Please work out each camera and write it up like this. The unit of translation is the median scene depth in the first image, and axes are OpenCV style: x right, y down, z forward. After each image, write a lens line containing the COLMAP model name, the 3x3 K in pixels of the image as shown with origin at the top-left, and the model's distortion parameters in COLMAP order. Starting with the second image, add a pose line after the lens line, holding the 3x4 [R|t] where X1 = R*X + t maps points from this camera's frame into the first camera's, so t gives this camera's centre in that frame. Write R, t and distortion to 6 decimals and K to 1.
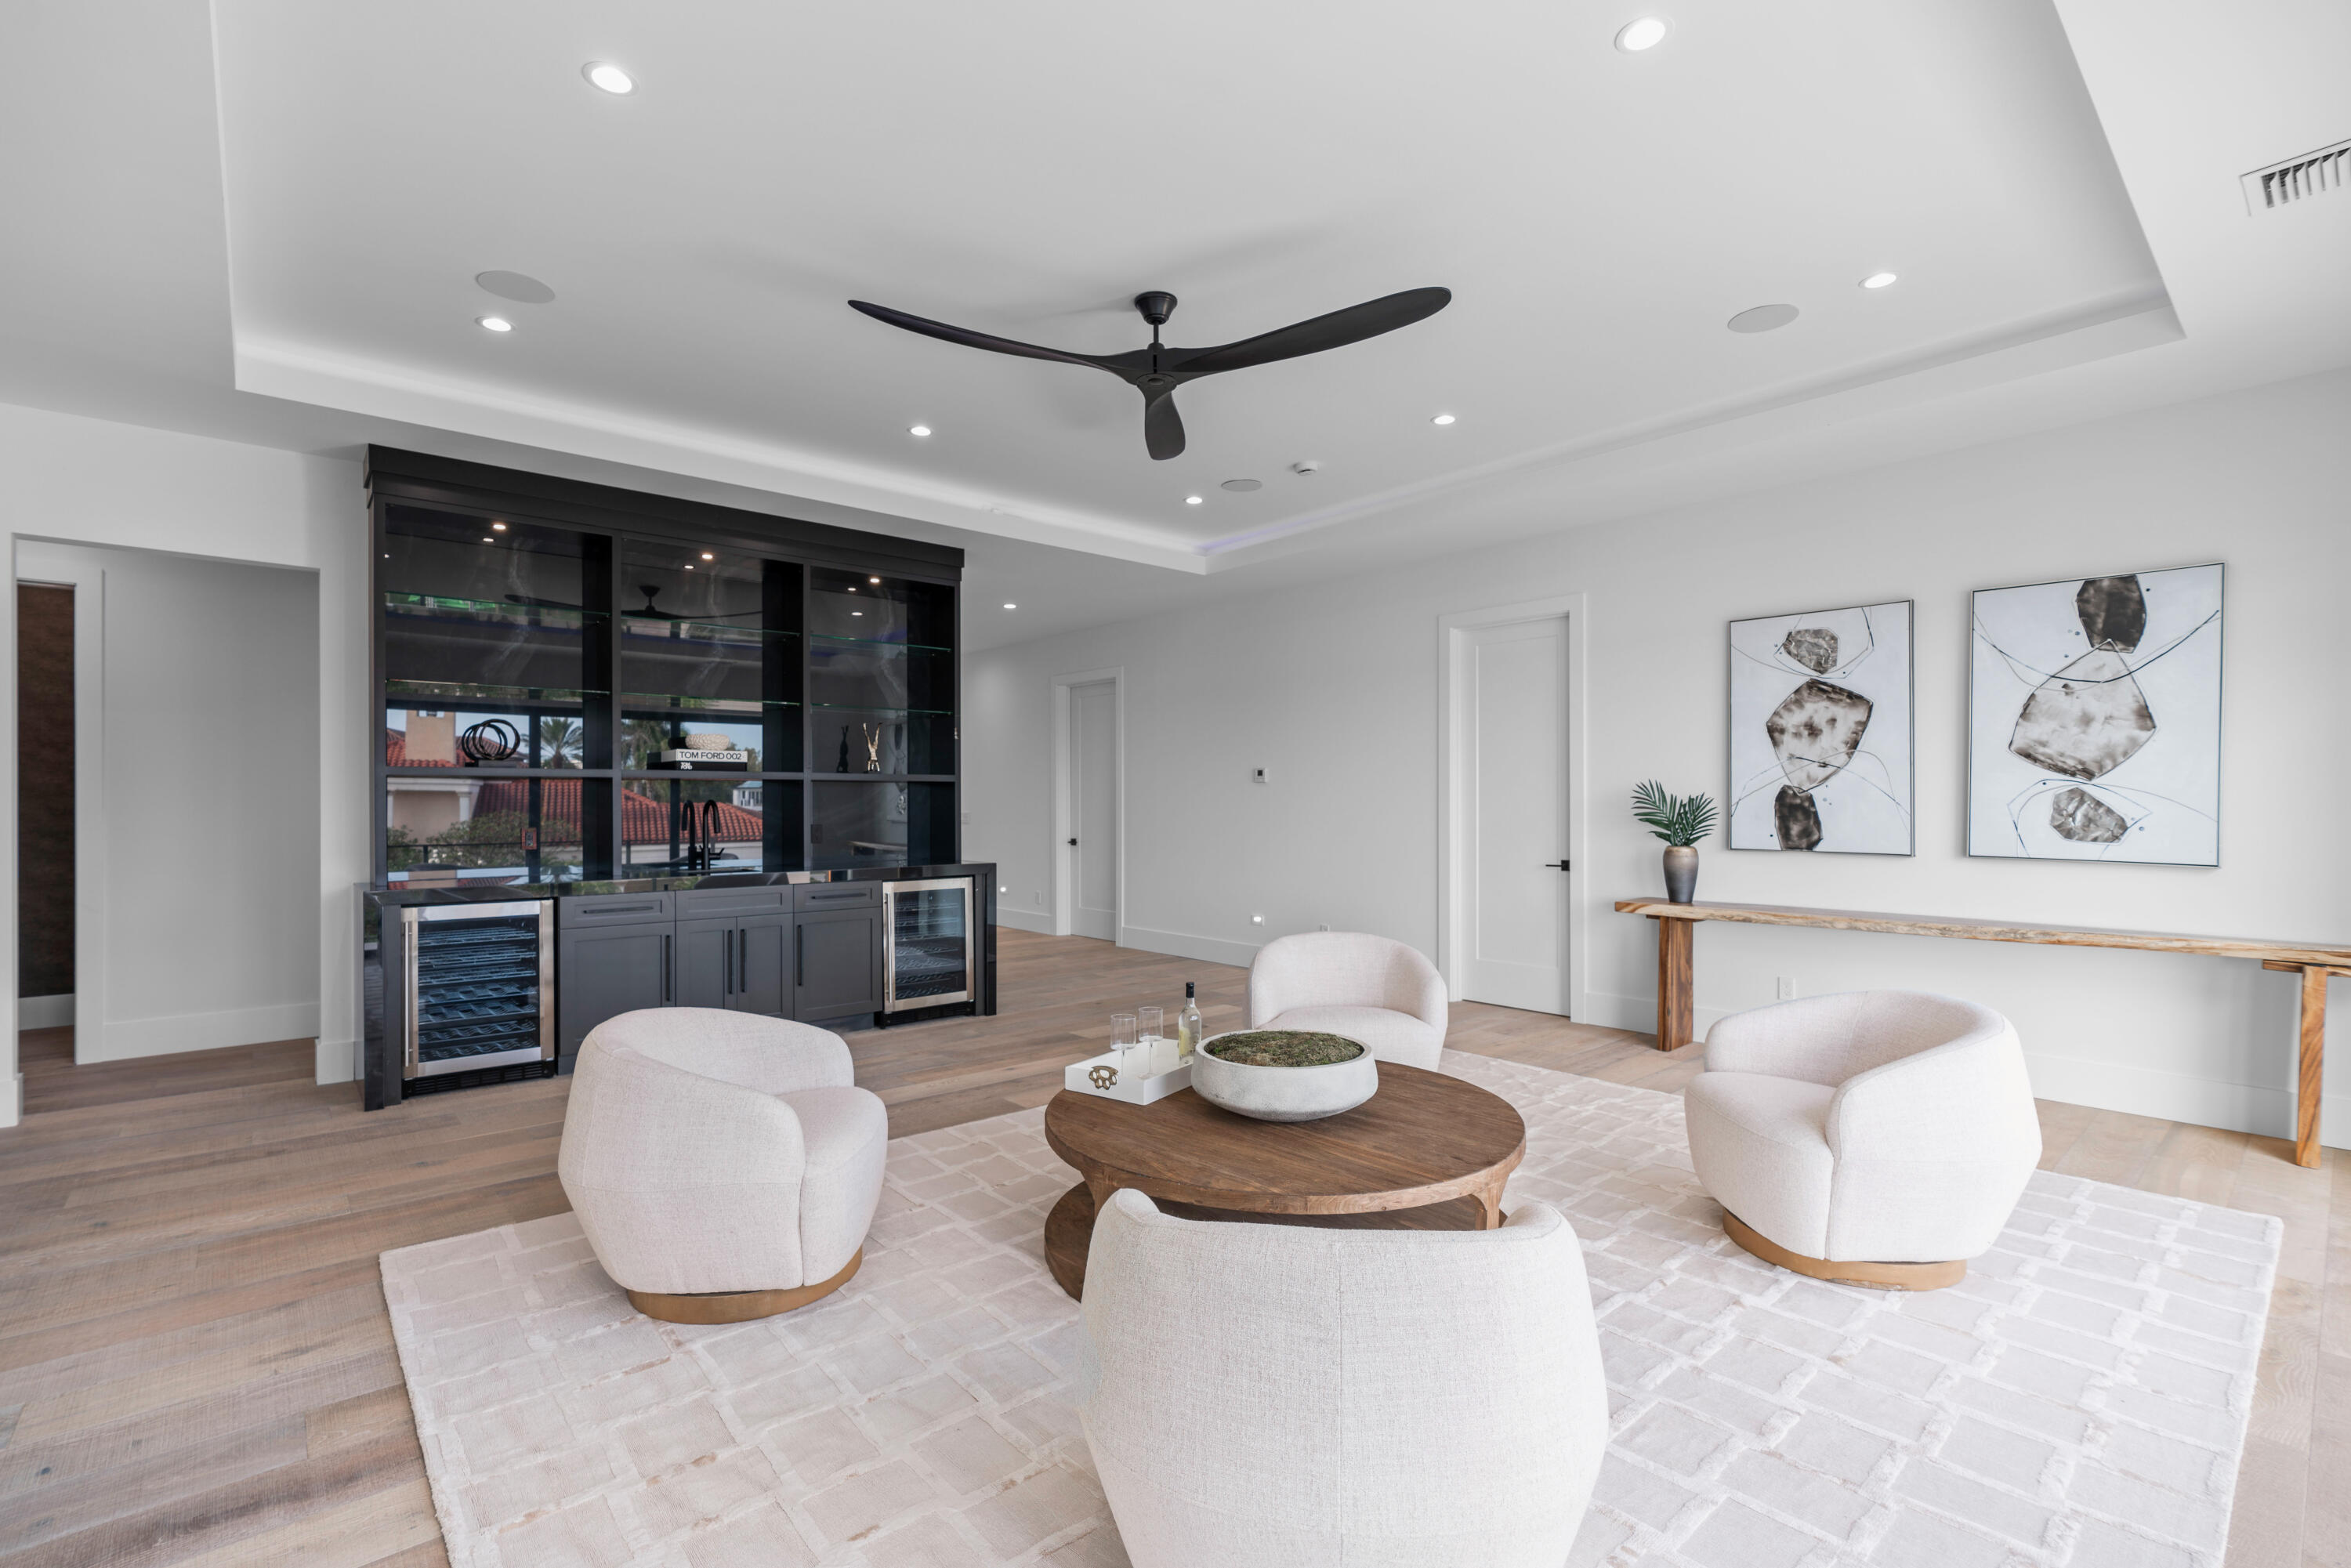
lens RADIAL K [[1047.9, 0, 1175.9], [0, 1047.9, 795.0], [0, 0, 1]] dist [-0.005017, -0.000429]
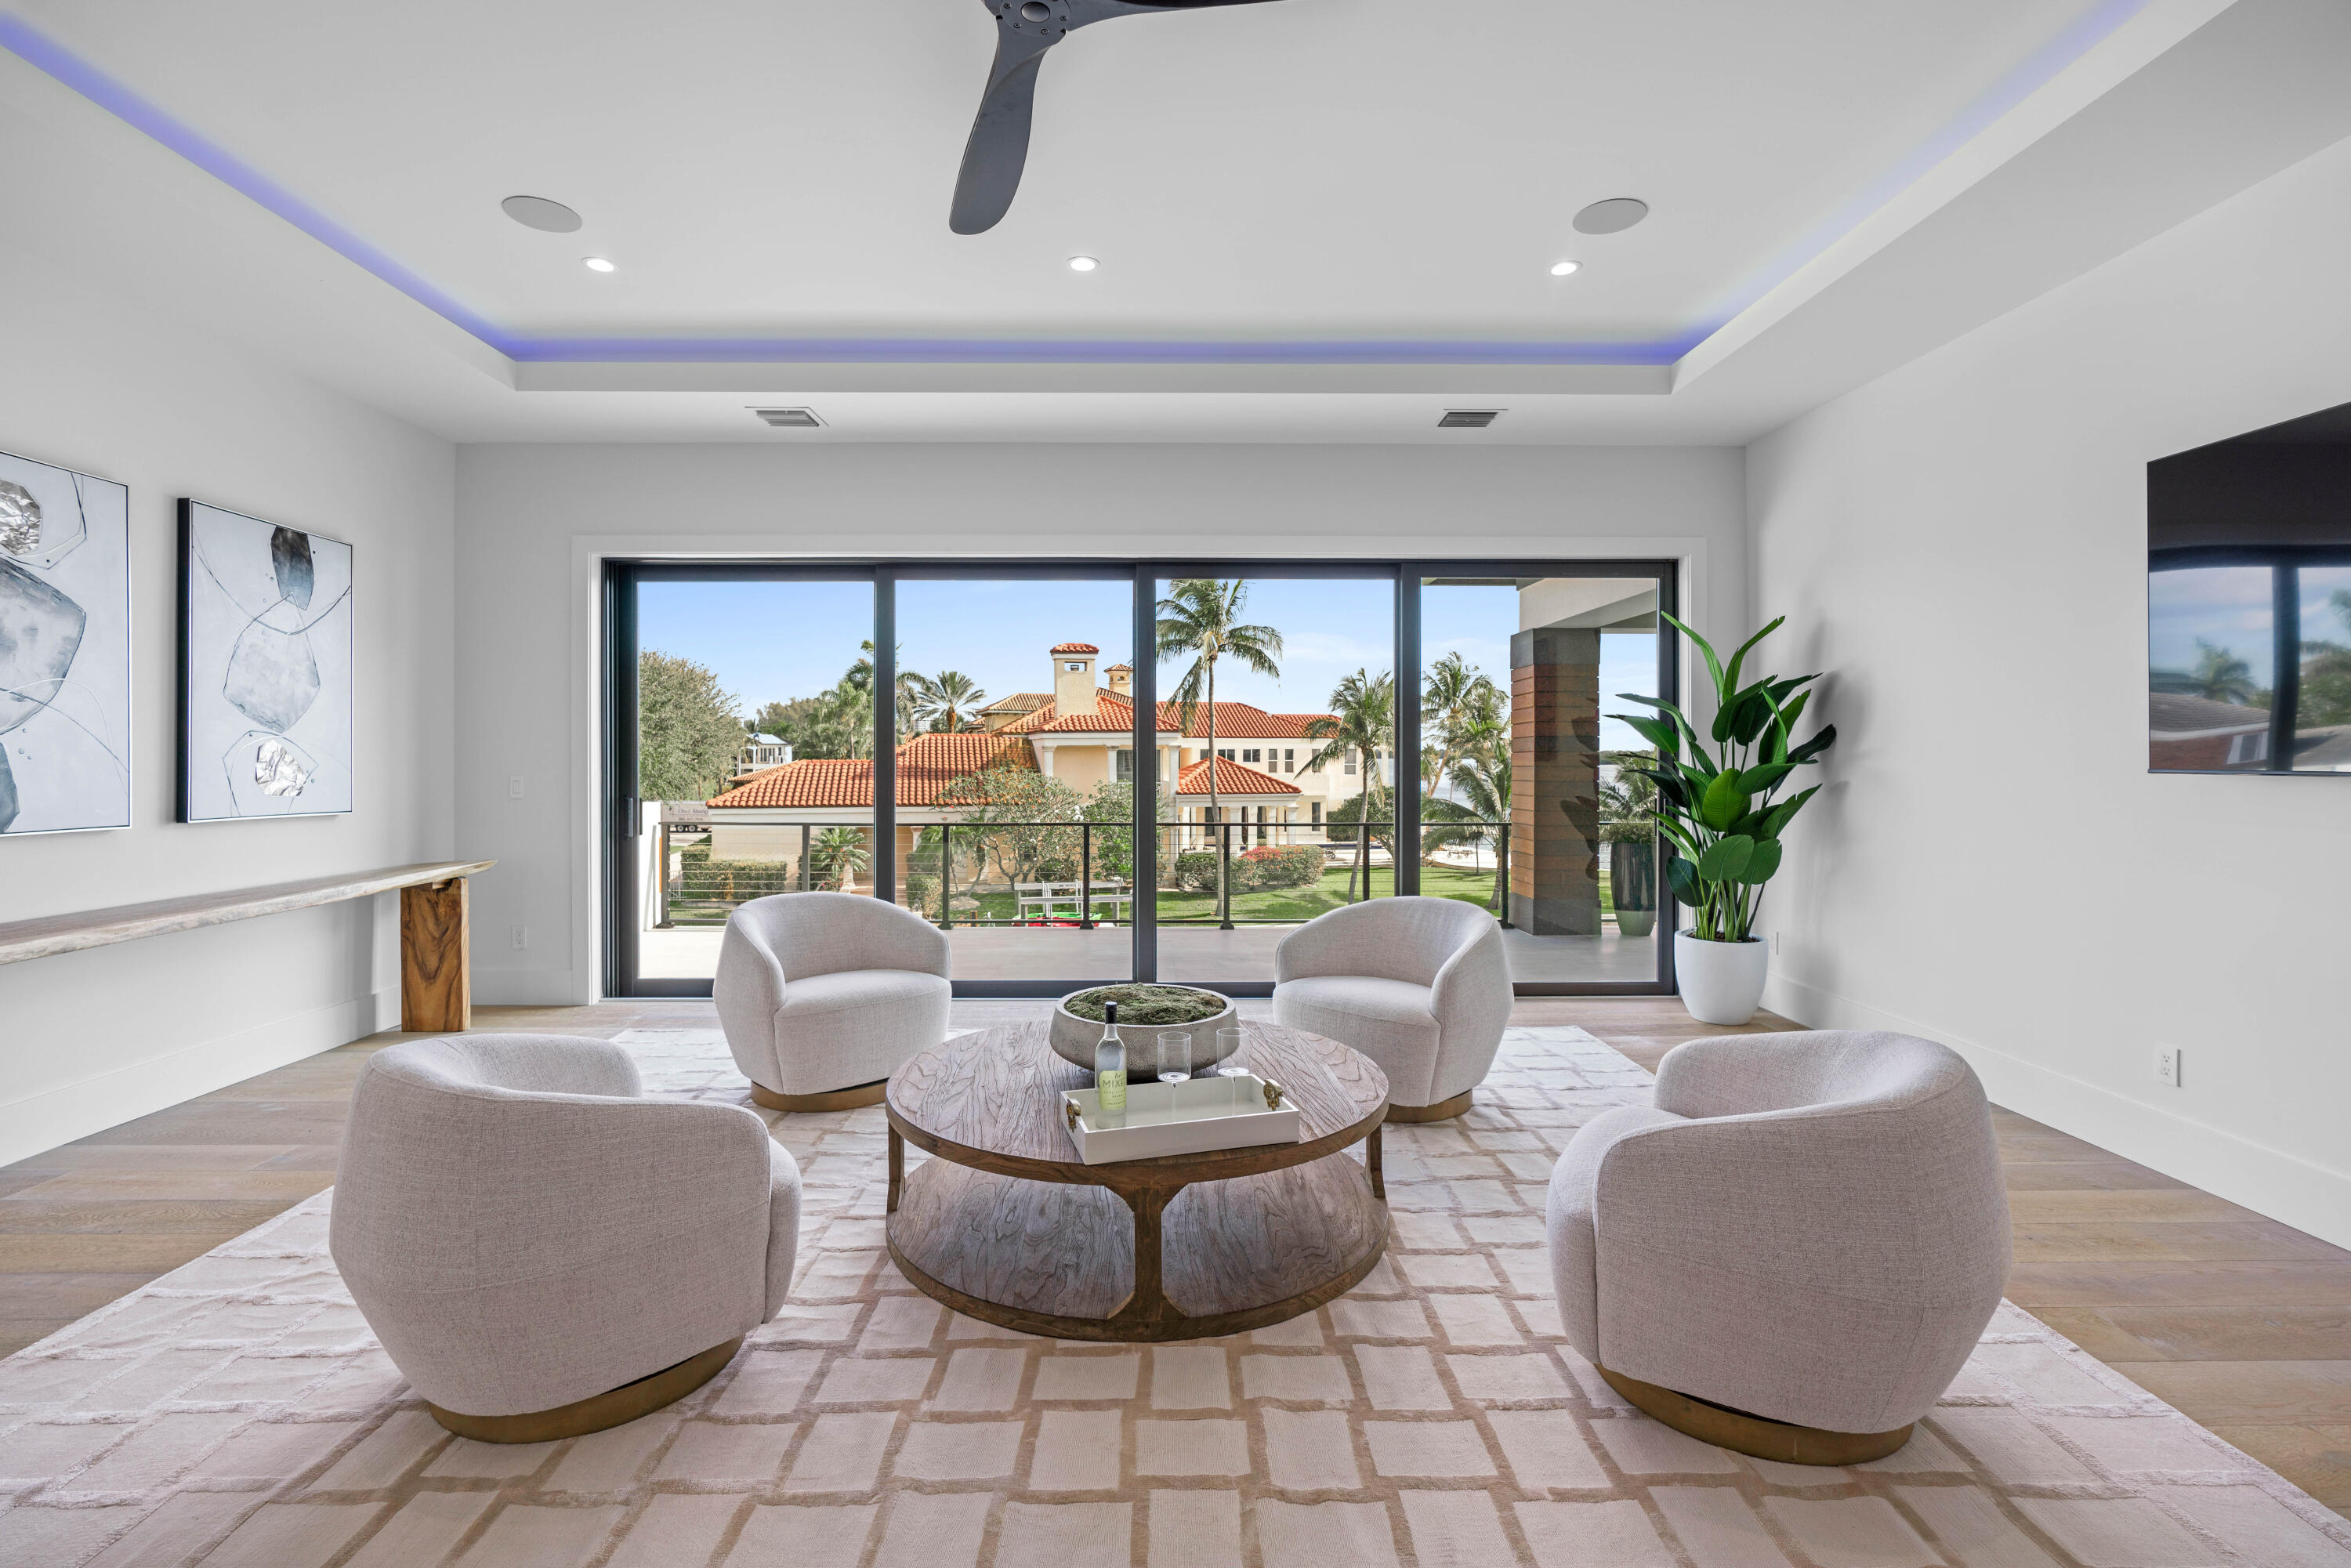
lens RADIAL K [[1047.9, 0, 1176.3], [0, 1047.9, 767.7], [0, 0, 1]] dist [-0.005017, -0.000429]
pose [[-0.758695, -0.000467, 0.651446, -0.352303], [0.004780, 0.999969, 0.006283, 0.014513], [-0.651429, 0.007880, -0.758669, 1.072127]]
